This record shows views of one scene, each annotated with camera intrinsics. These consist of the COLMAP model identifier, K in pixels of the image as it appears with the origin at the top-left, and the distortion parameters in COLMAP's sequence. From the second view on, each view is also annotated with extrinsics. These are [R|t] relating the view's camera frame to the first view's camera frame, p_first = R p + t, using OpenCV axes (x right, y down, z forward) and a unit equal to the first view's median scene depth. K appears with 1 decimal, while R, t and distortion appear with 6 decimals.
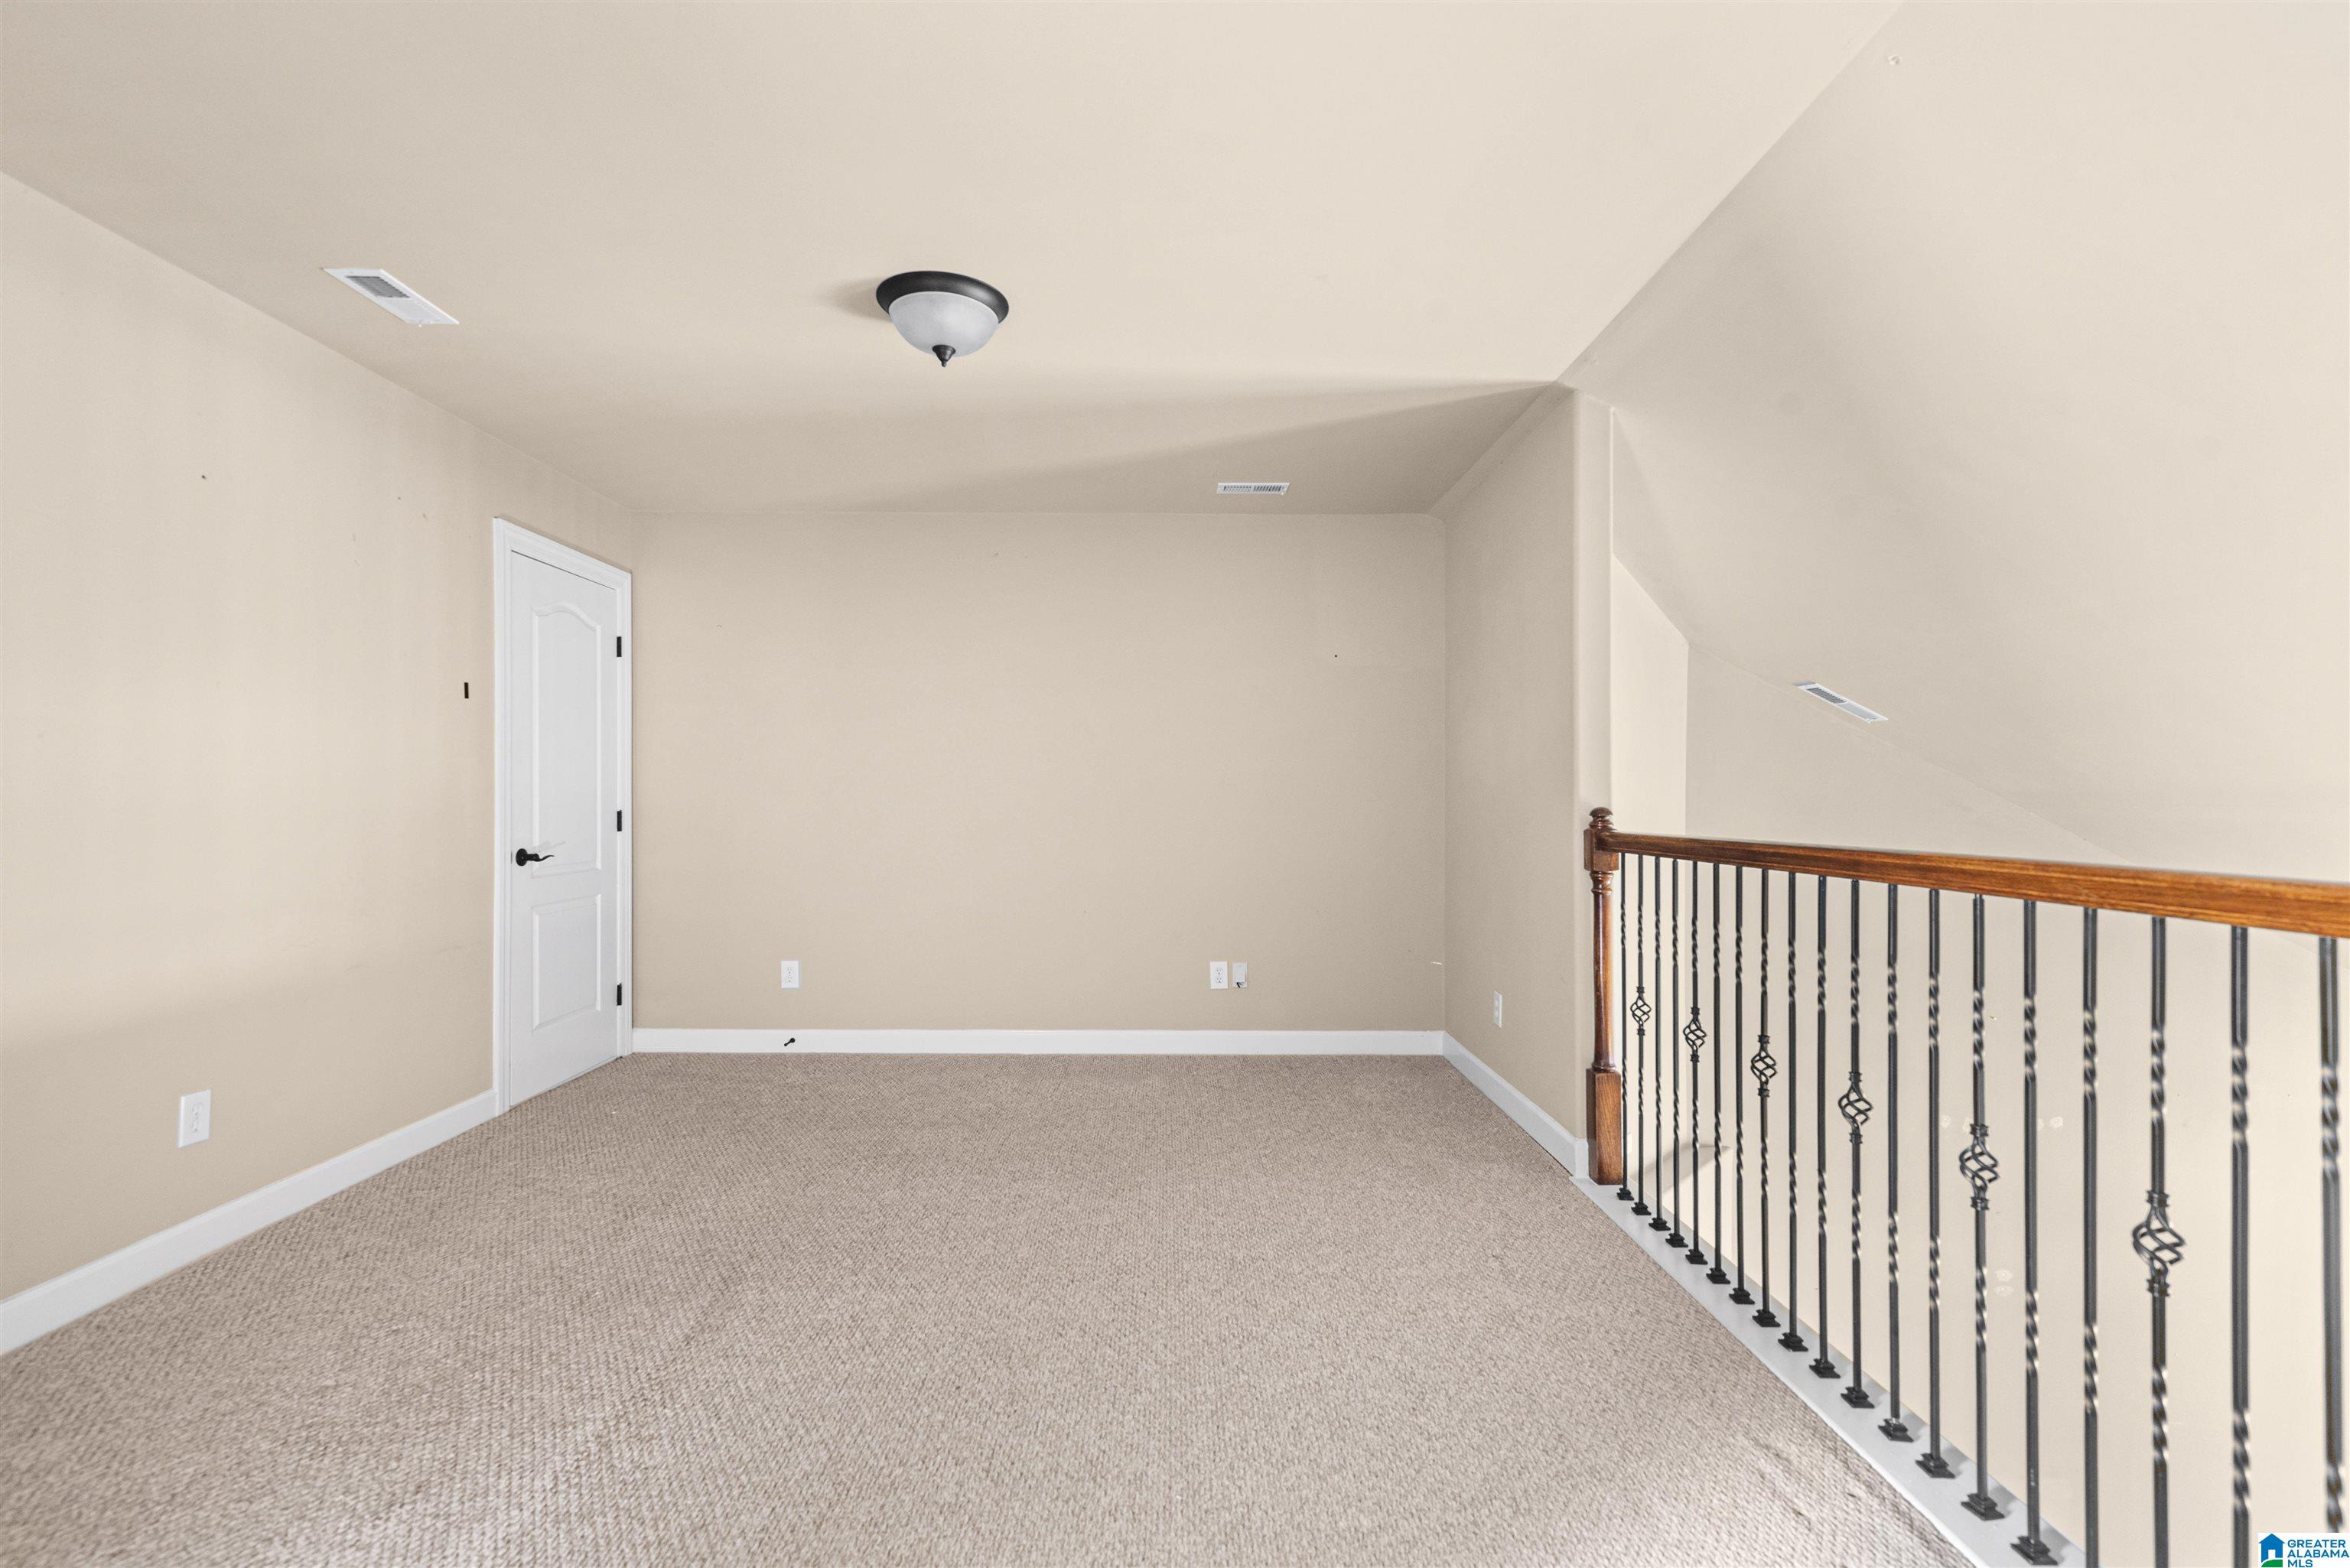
lens RADIAL K [[1074.5, 0, 1183.5], [0, 1074.5, 790.1], [0, 0, 1]] dist [0.003347, 0.000657]
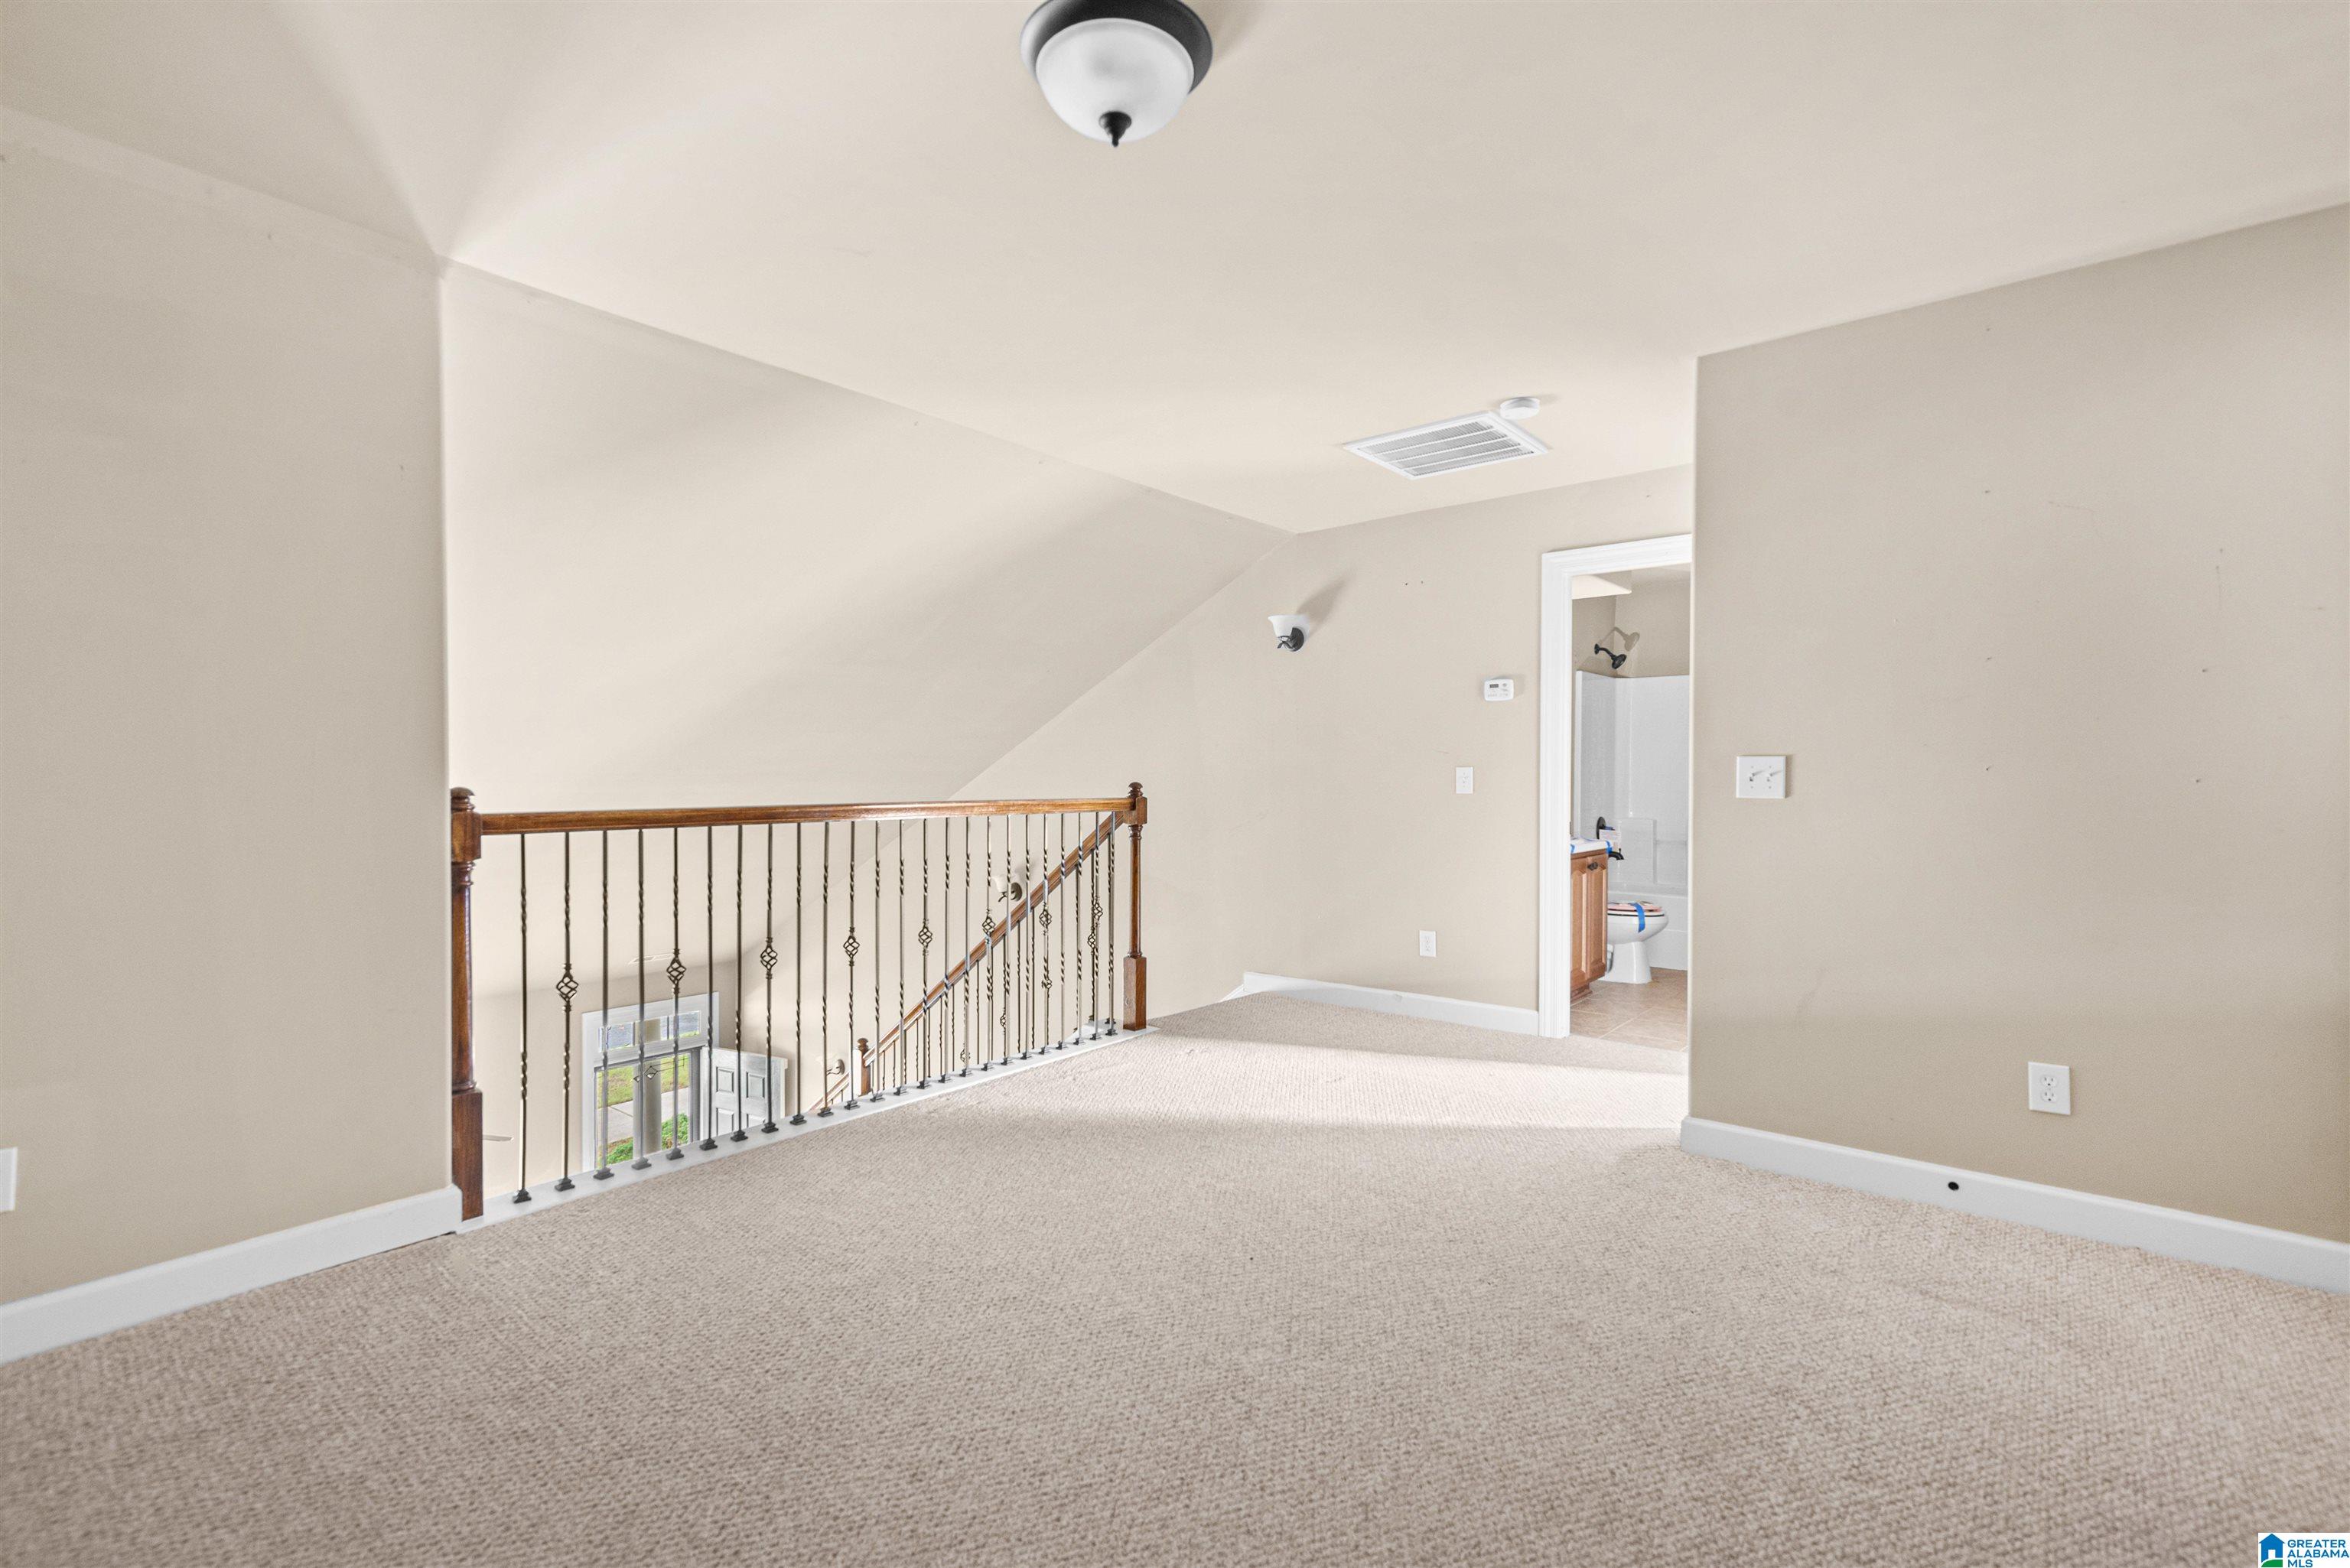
lens RADIAL K [[1074.5, 0, 1180.0], [0, 1074.5, 769.7], [0, 0, 1]] dist [0.003347, 0.000657]
pose [[-0.764153, -0.005553, 0.645011, -0.696316], [0.000100, 0.999962, 0.008728, -0.006467], [-0.645035, 0.006734, -0.764123, 1.481772]]
